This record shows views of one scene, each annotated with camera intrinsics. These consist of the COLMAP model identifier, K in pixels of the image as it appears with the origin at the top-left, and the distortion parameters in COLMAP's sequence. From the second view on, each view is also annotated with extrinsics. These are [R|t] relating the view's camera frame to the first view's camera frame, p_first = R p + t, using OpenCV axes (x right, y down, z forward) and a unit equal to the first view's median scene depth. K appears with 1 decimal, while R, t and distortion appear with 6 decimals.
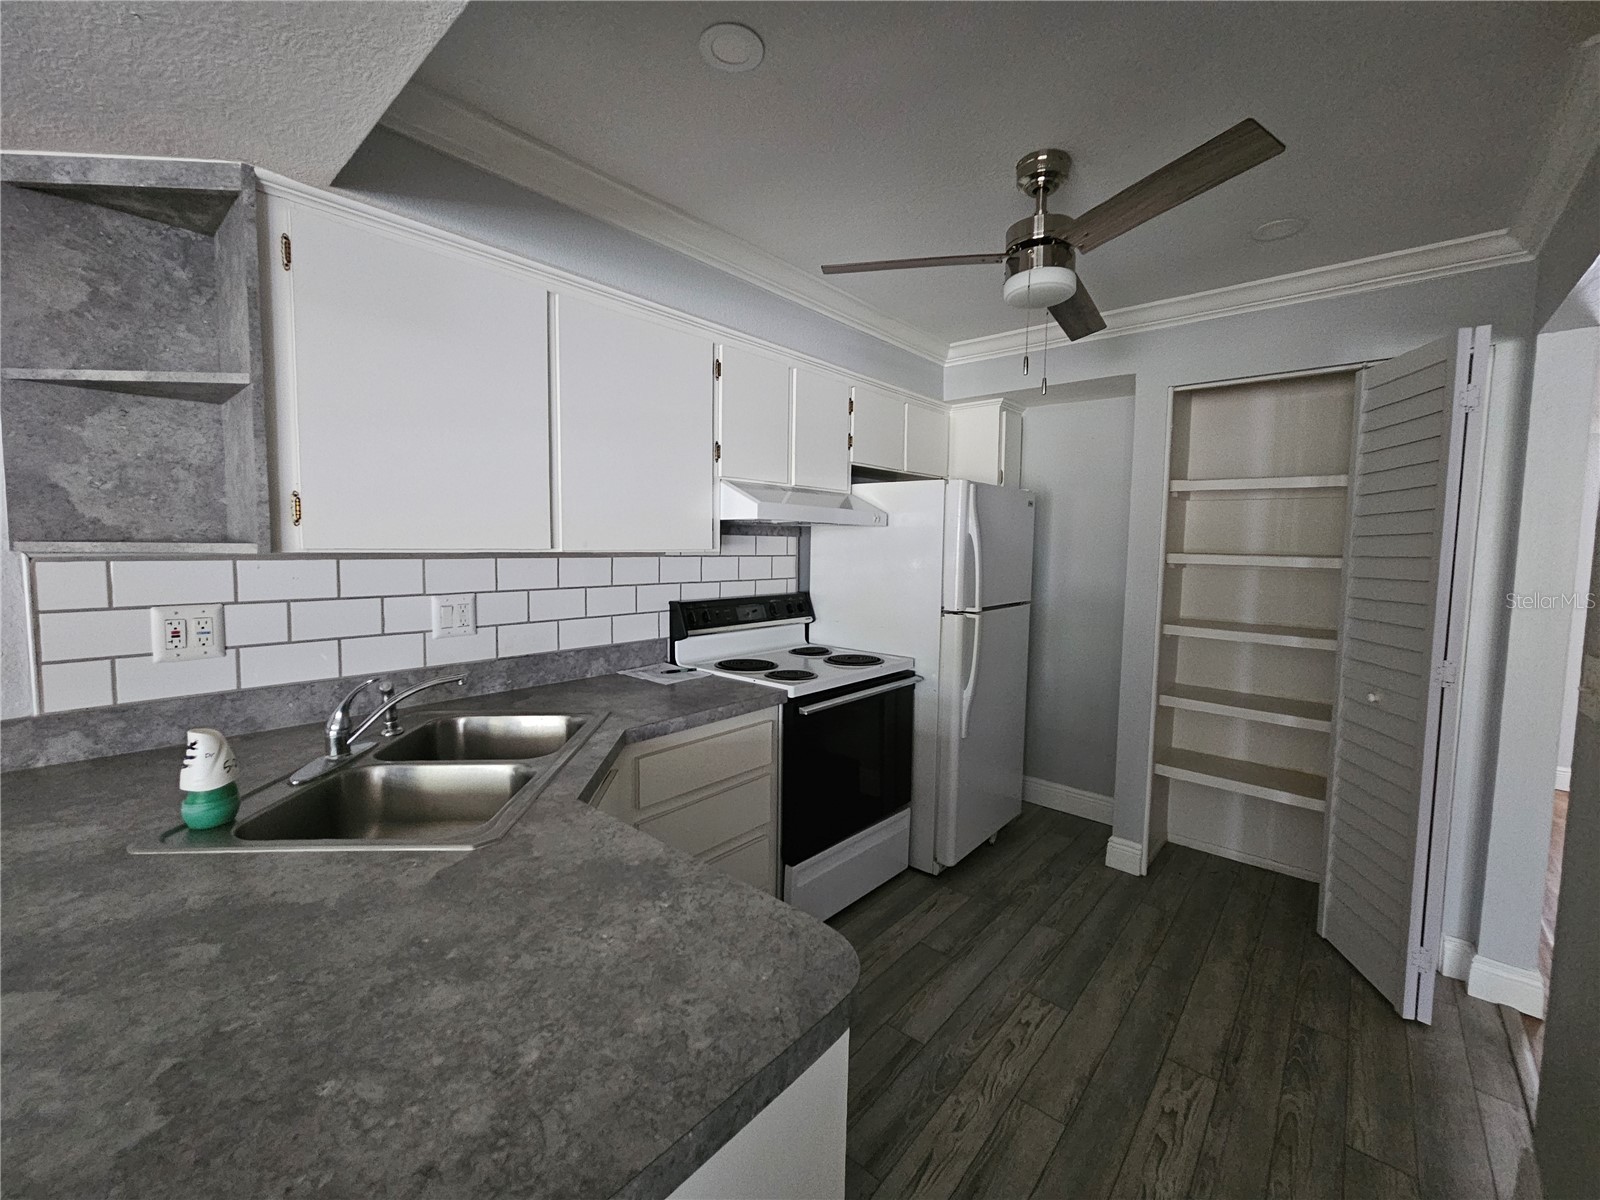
lens RADIAL K [[657.7, 0, 803.6], [0, 657.7, 591.5], [0, 0, 1]] dist [-0.000206, 0.000305]
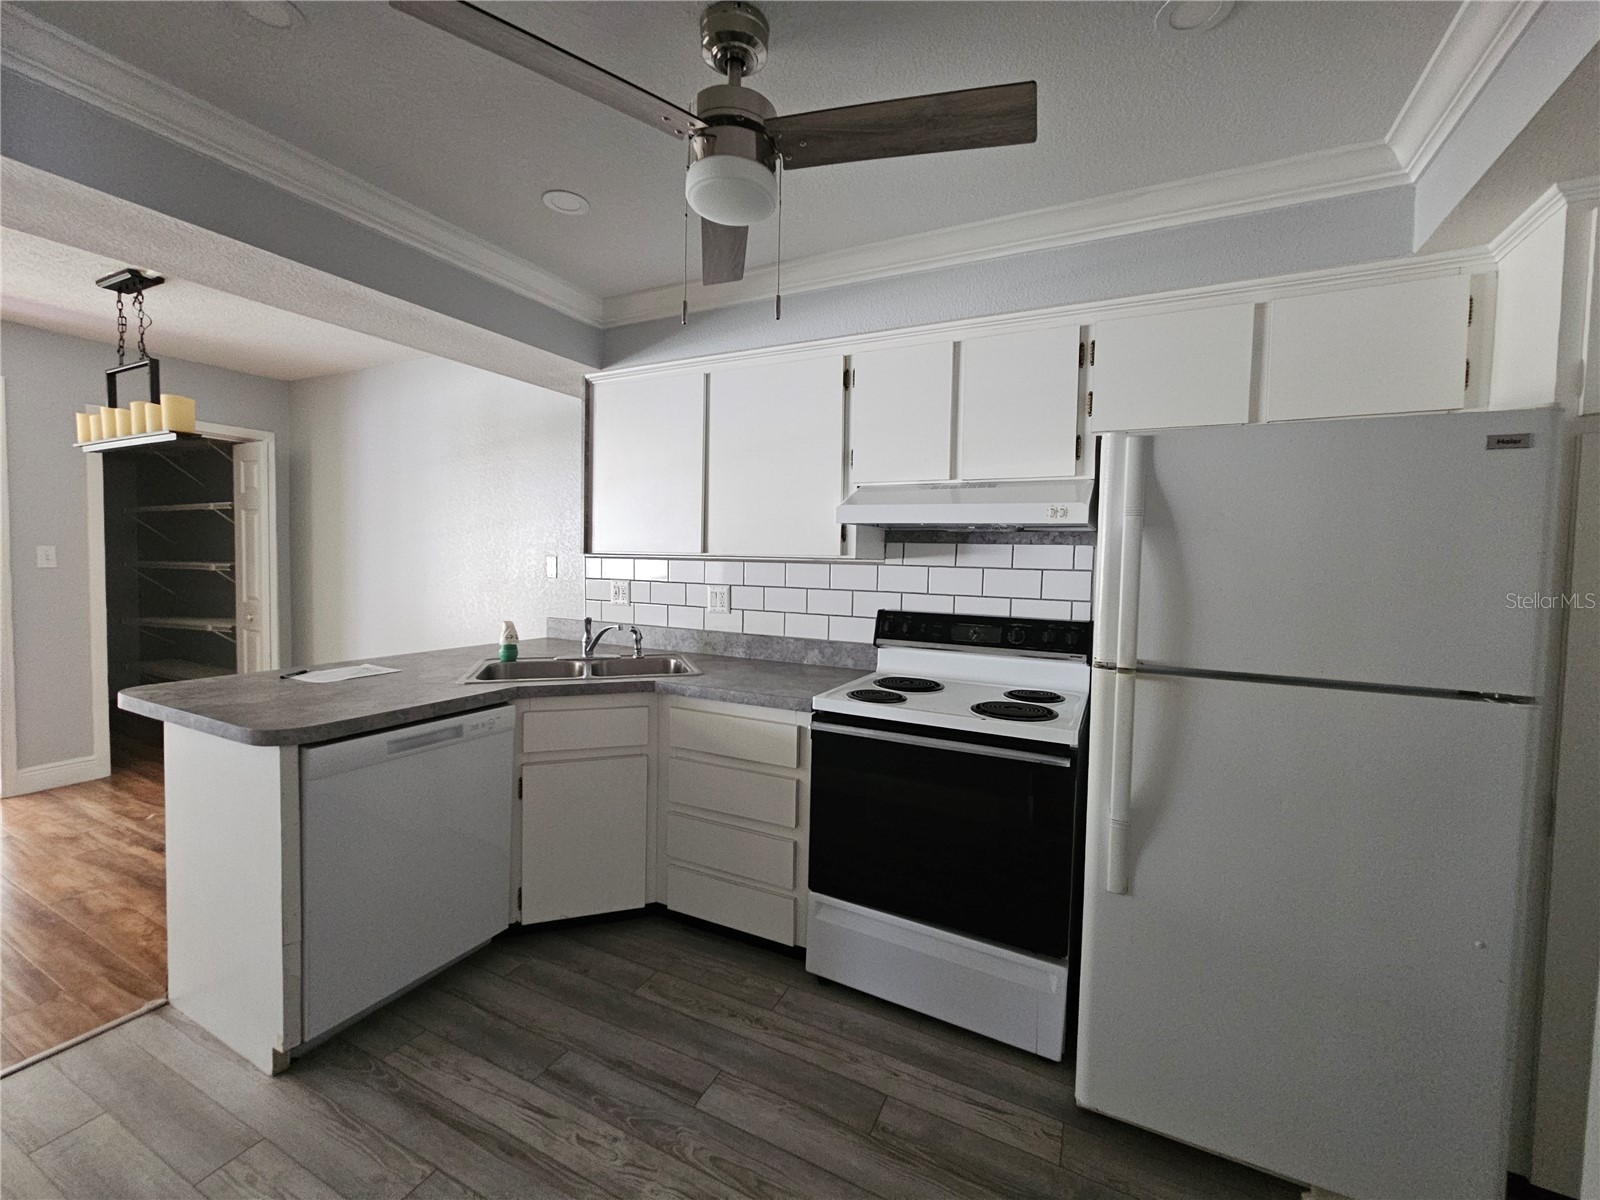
lens RADIAL K [[657.7, 0, 807.3], [0, 657.7, 591.3], [0, 0, 1]] dist [-0.000206, 0.000305]
pose [[0.246264, 0.041380, -0.968319, 0.865563], [-0.088629, 0.995864, 0.020017, -0.026125], [0.965142, 0.080891, 0.248912, 0.719362]]
